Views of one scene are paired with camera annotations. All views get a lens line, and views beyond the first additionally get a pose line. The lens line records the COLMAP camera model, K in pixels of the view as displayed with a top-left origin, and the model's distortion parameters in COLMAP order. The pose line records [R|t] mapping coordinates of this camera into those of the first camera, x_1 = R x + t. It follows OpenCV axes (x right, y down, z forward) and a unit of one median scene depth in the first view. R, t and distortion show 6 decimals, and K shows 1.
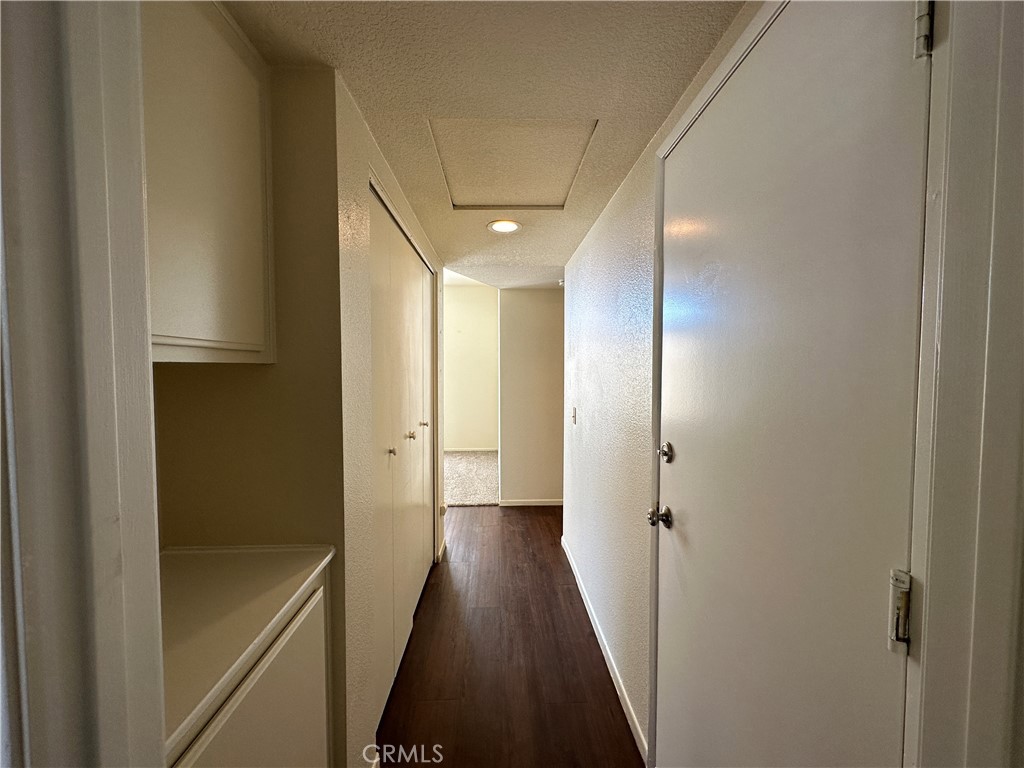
lens RADIAL K [[410.3, 0, 510.9], [0, 410.3, 384.9], [0, 0, 1]] dist [-0.001569, 0.000615]
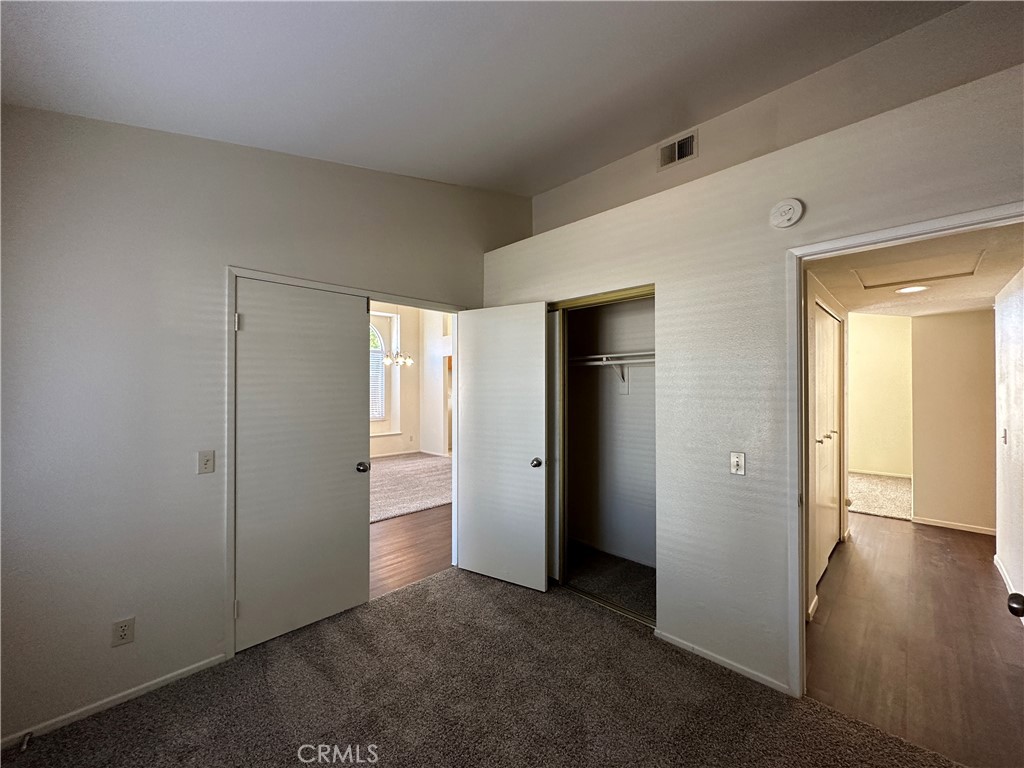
lens RADIAL K [[410.3, 0, 510.9], [0, 410.3, 384.9], [0, 0, 1]] dist [-0.001569, 0.000615]
pose [[0.687064, -0.003551, -0.726588, 0.041781], [-0.029667, 0.999017, -0.032935, 0.012741], [0.725991, 0.044184, 0.686284, -0.656623]]
